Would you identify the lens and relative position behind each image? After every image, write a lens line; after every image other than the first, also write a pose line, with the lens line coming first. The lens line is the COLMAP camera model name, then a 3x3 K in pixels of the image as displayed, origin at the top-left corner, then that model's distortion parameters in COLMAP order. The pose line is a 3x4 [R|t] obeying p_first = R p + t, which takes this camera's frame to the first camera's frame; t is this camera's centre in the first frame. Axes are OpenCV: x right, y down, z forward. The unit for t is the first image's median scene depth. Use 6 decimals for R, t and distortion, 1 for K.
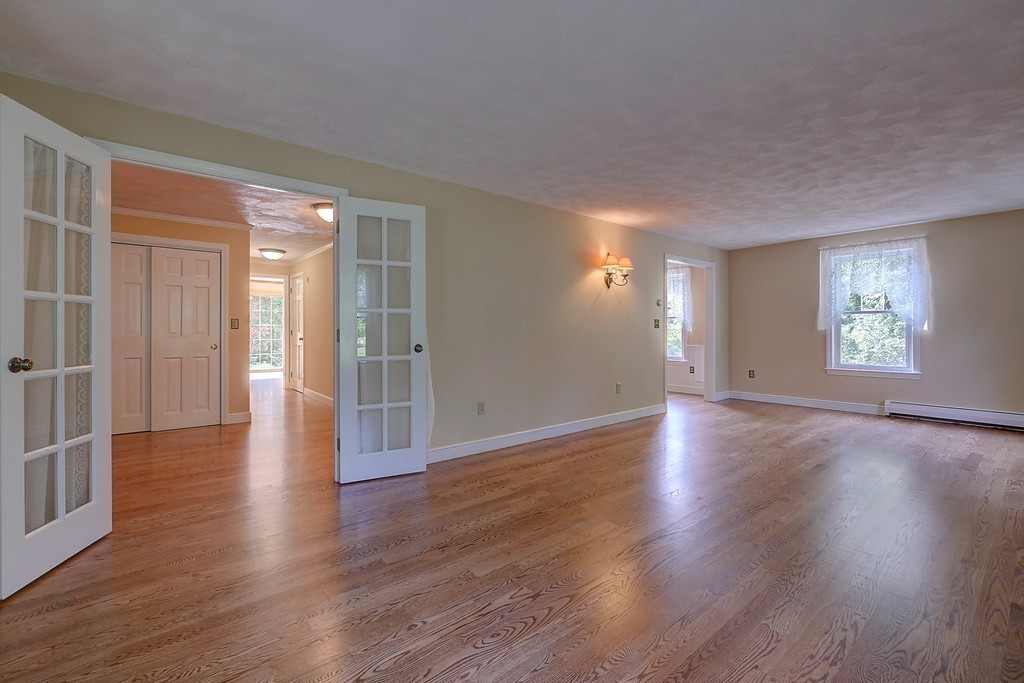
lens RADIAL K [[441.0, 0, 507.2], [0, 441.0, 332.3], [0, 0, 1]] dist [-0.003178, -0.000637]
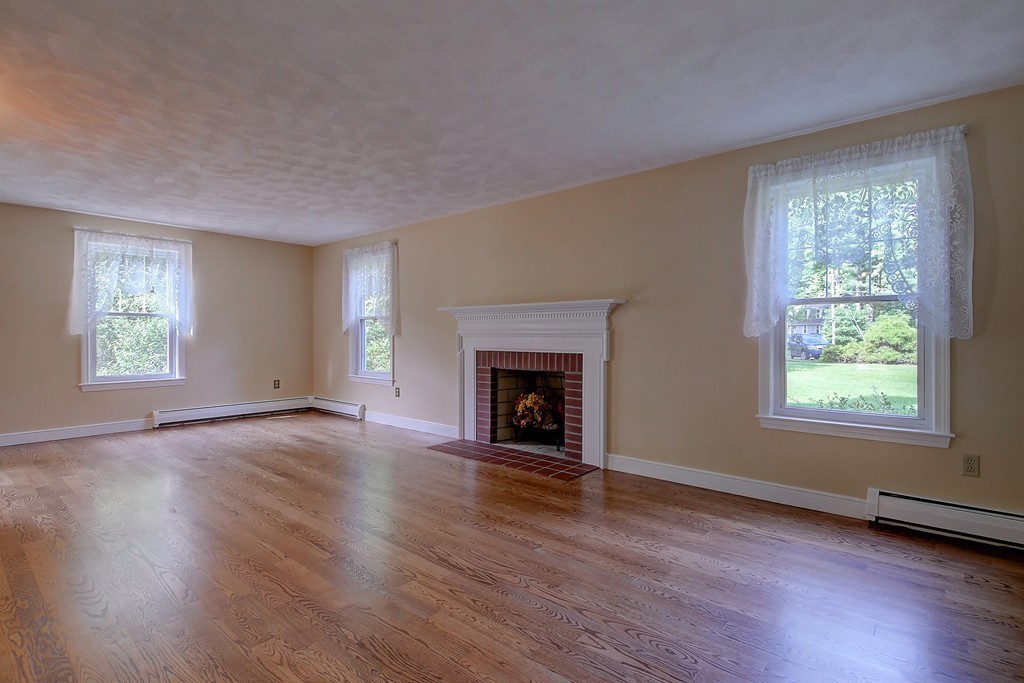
lens RADIAL K [[509.2, 0, 503.8], [0, 509.2, 341.8], [0, 0, 1]] dist [0.000554, 0.000376]
pose [[-0.190185, -0.010972, 0.981687, -0.554207], [0.002412, 0.999929, 0.011643, -0.002969], [-0.981745, 0.004582, -0.190145, 0.828734]]
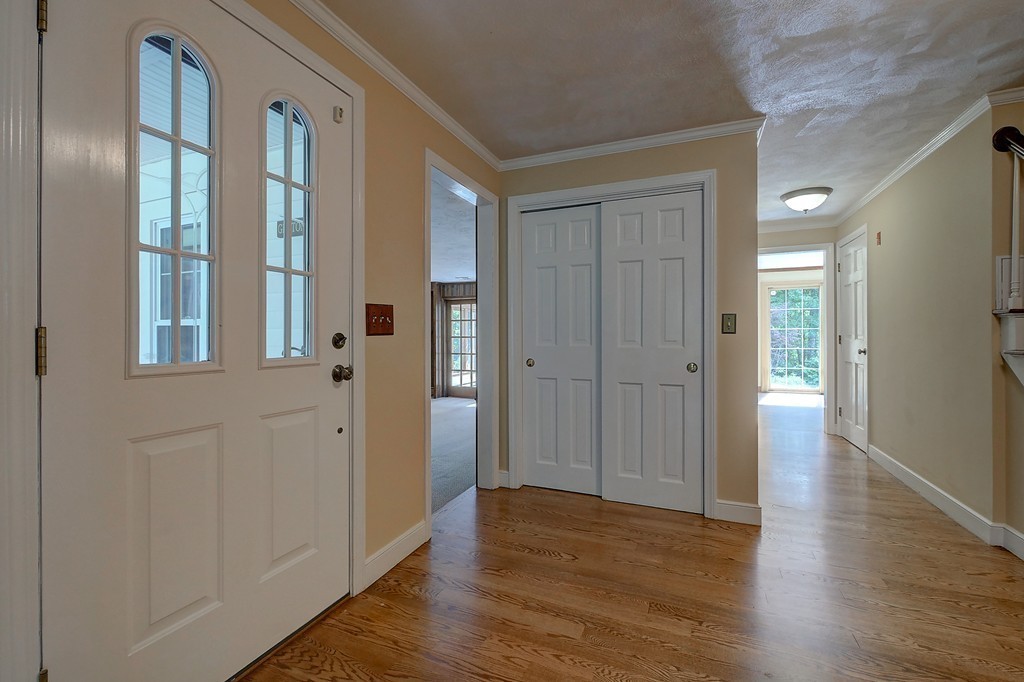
lens RADIAL K [[441.0, 0, 515.4], [0, 441.0, 336.1], [0, 0, 1]] dist [-0.003178, -0.000637]
pose [[0.480756, -0.004304, -0.876844, -0.143515], [0.001567, 0.999991, -0.004049, -0.001519], [0.876853, 0.000573, 0.480758, 0.265686]]
